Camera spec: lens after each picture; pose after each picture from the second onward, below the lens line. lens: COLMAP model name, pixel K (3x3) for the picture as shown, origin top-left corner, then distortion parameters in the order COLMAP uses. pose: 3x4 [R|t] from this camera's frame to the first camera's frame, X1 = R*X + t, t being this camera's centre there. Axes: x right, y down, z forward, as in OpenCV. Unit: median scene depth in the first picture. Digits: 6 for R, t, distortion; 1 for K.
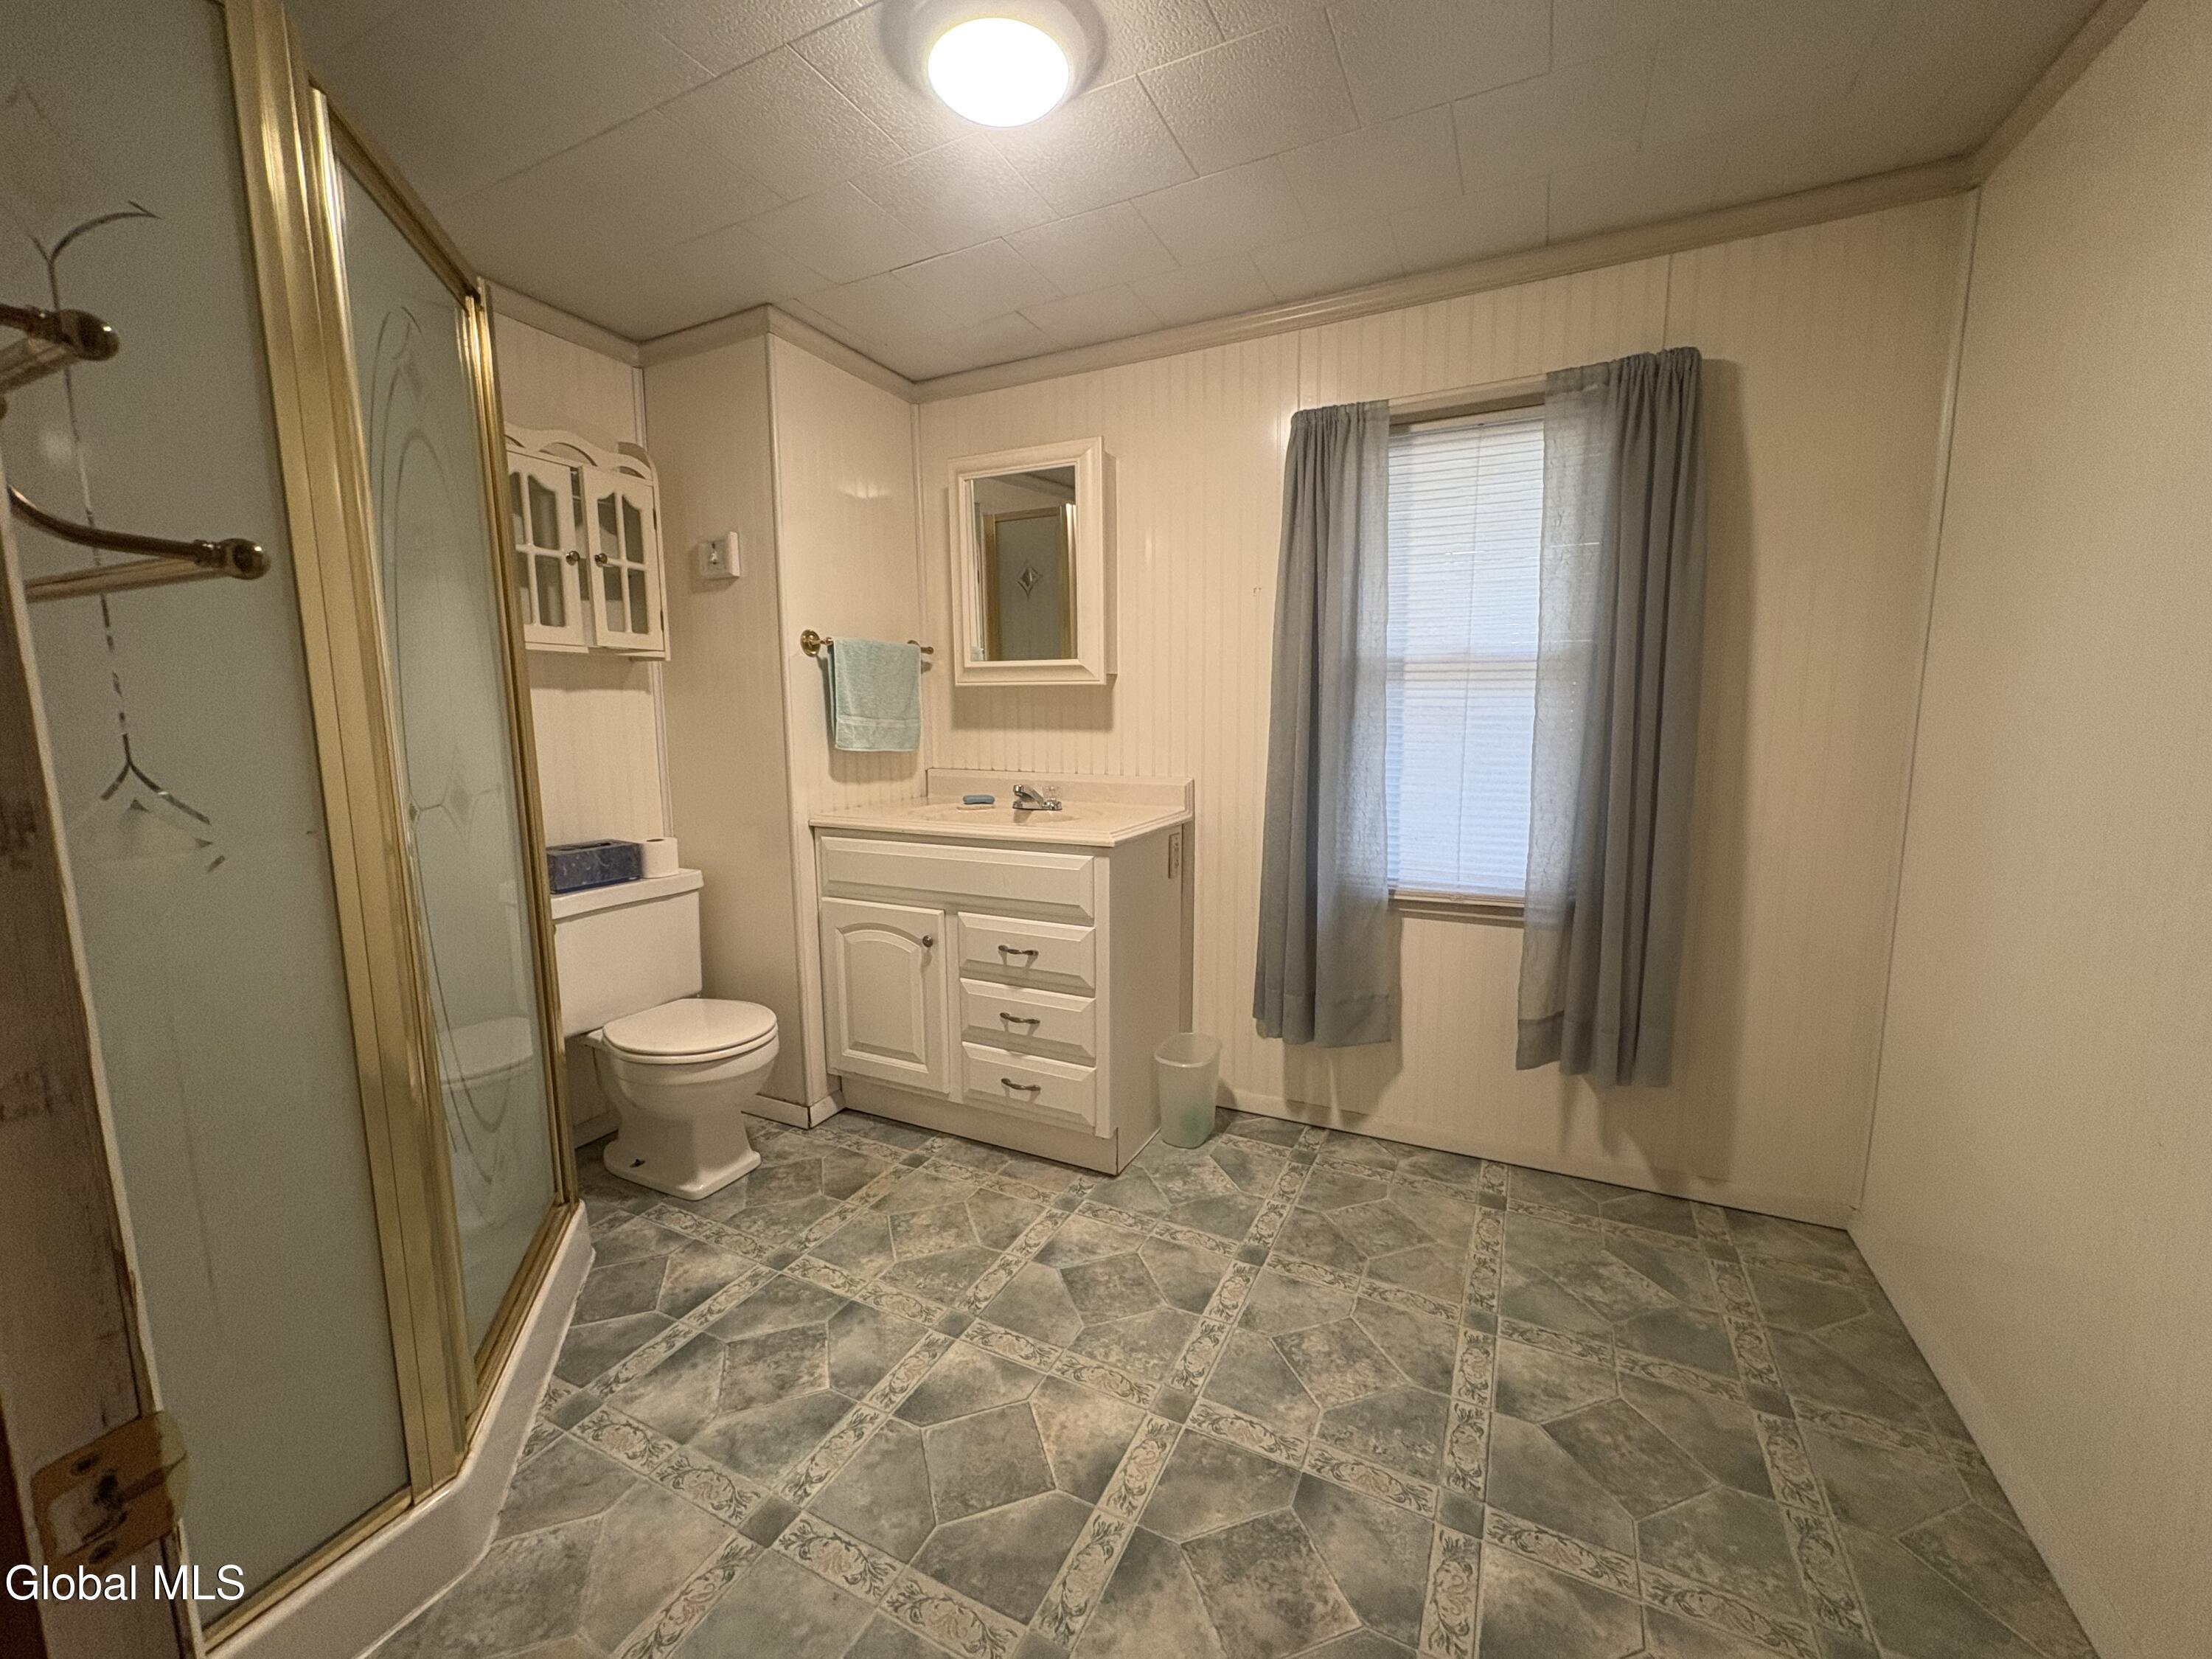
lens RADIAL K [[876.5, 0, 1106.3], [0, 876.5, 827.1], [0, 0, 1]] dist [-0.000020, 0.000091]
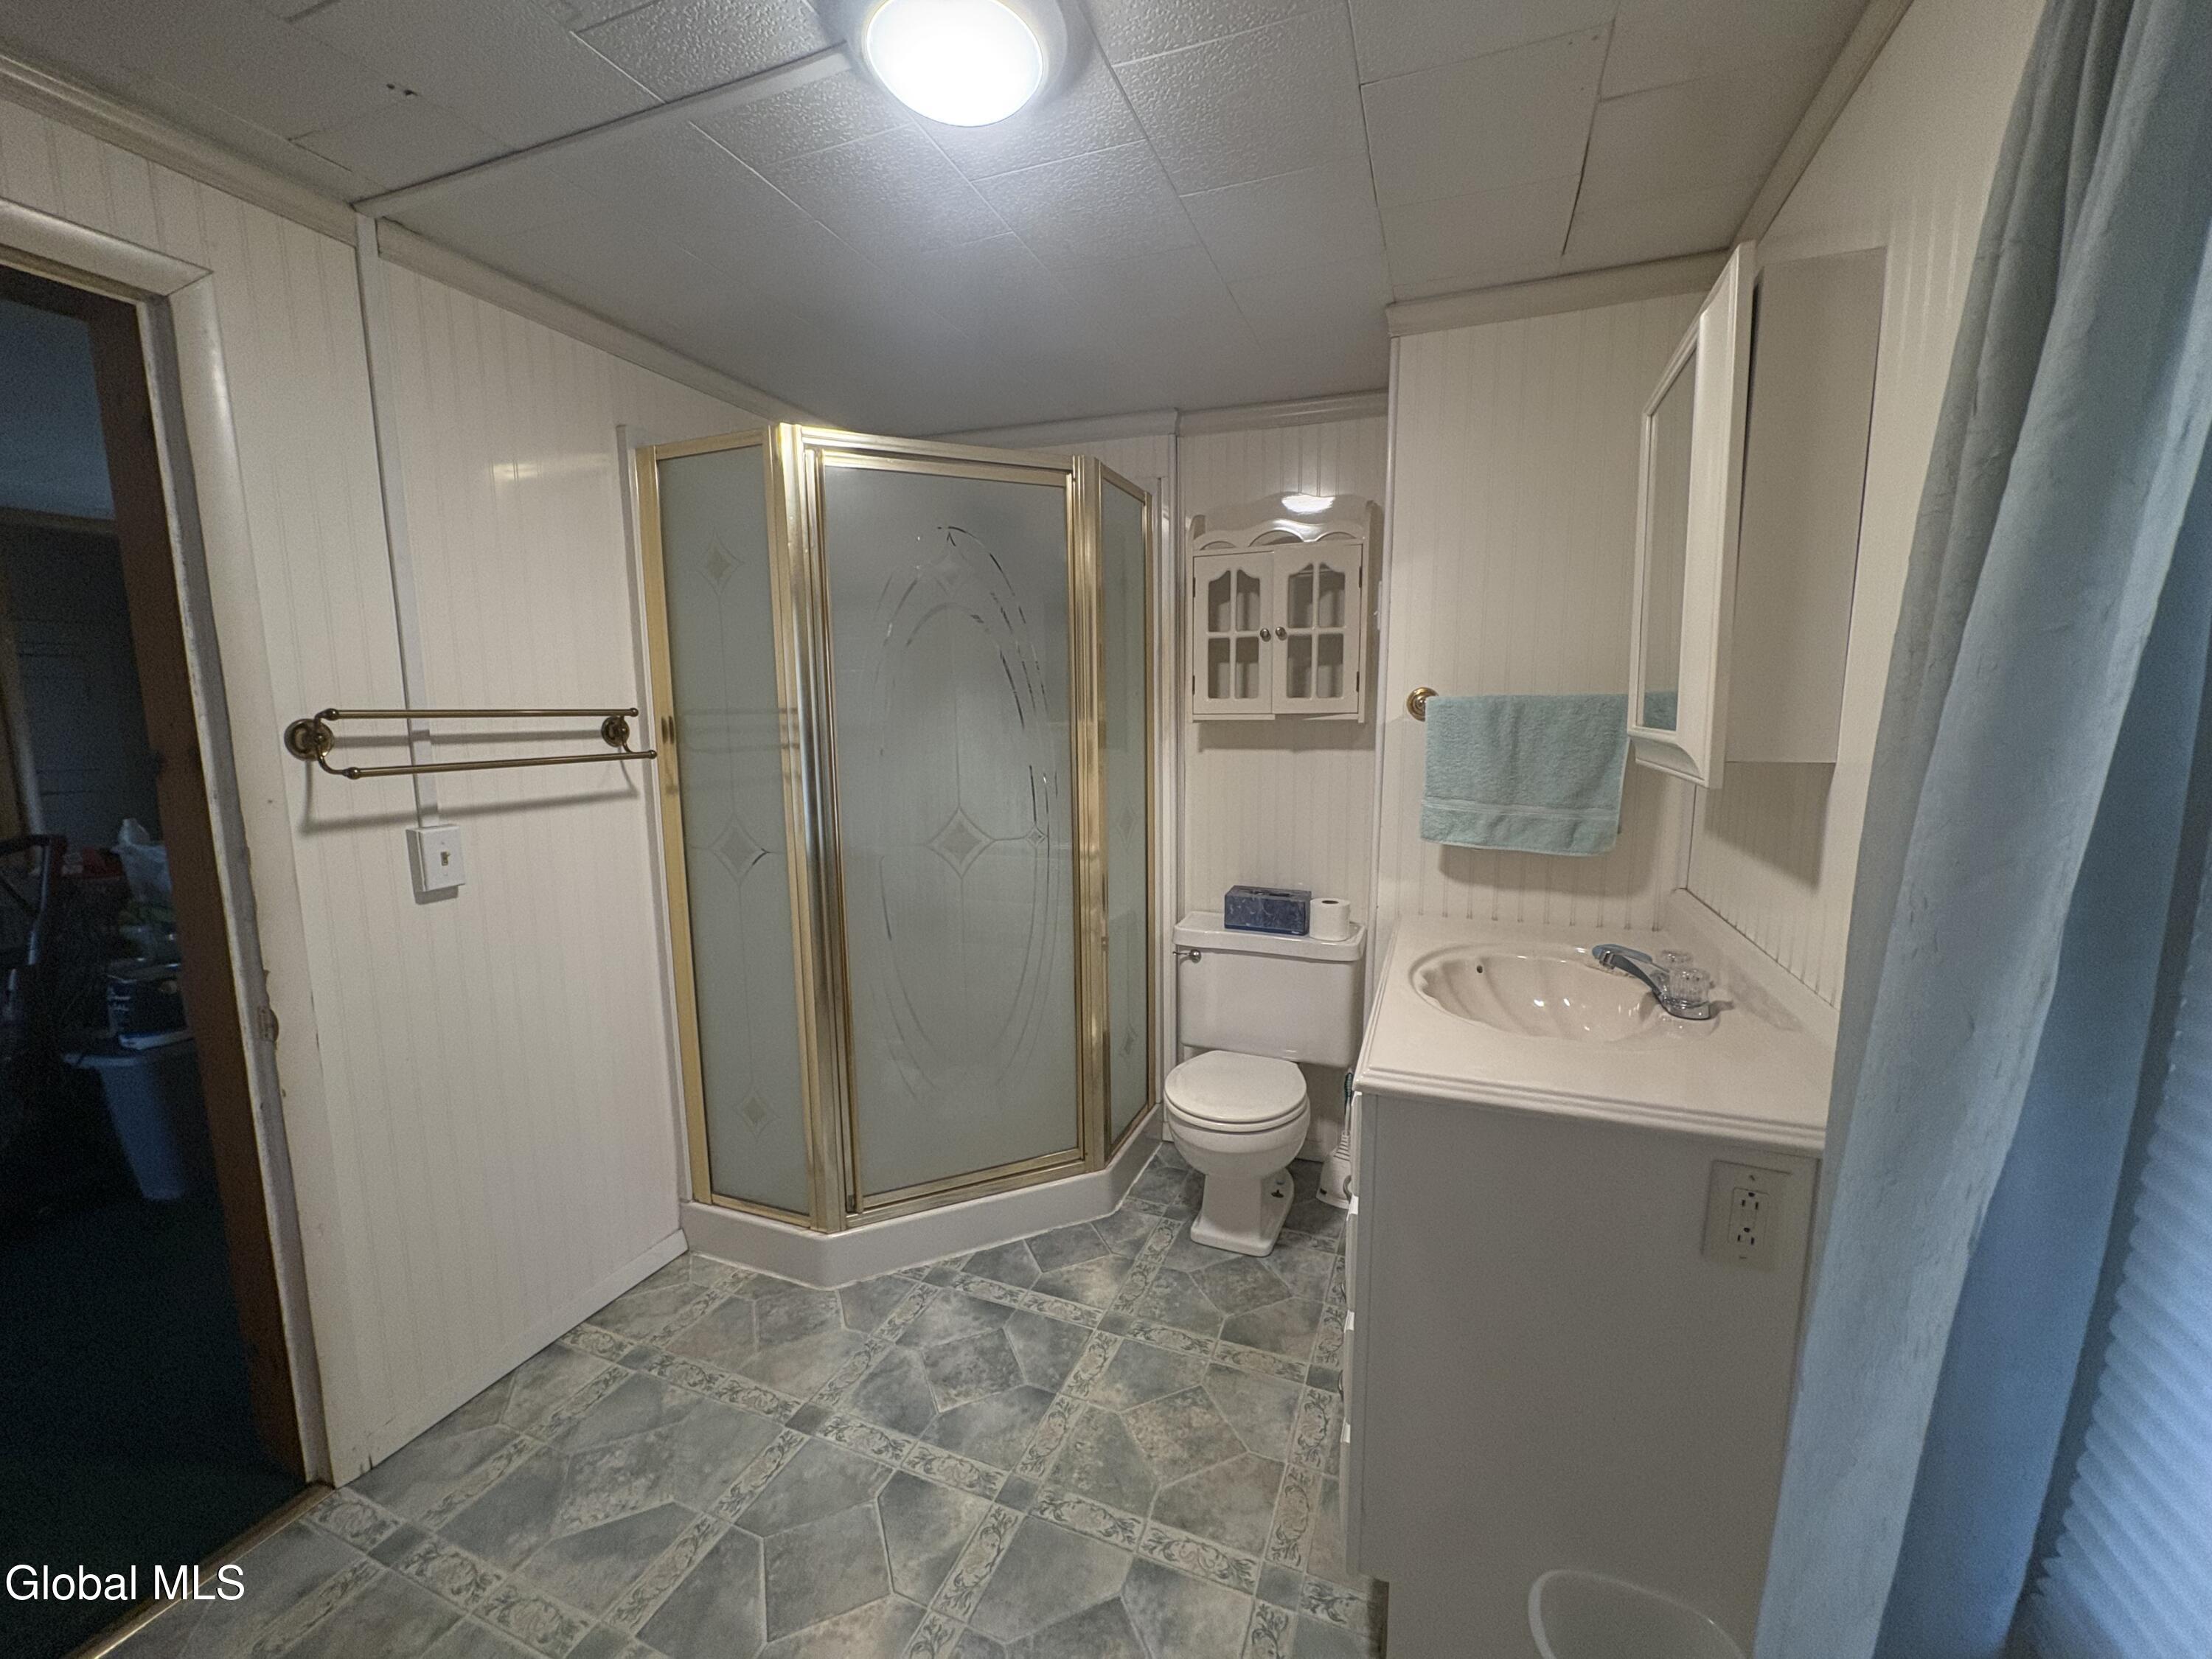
lens RADIAL K [[876.5, 0, 1112.7], [0, 876.5, 830.7], [0, 0, 1]] dist [-0.000020, 0.000091]
pose [[0.075661, 0.140317, -0.987212, 0.604078], [-0.128908, 0.983118, 0.129855, -0.223378], [0.988766, 0.117434, 0.092472, 0.896662]]
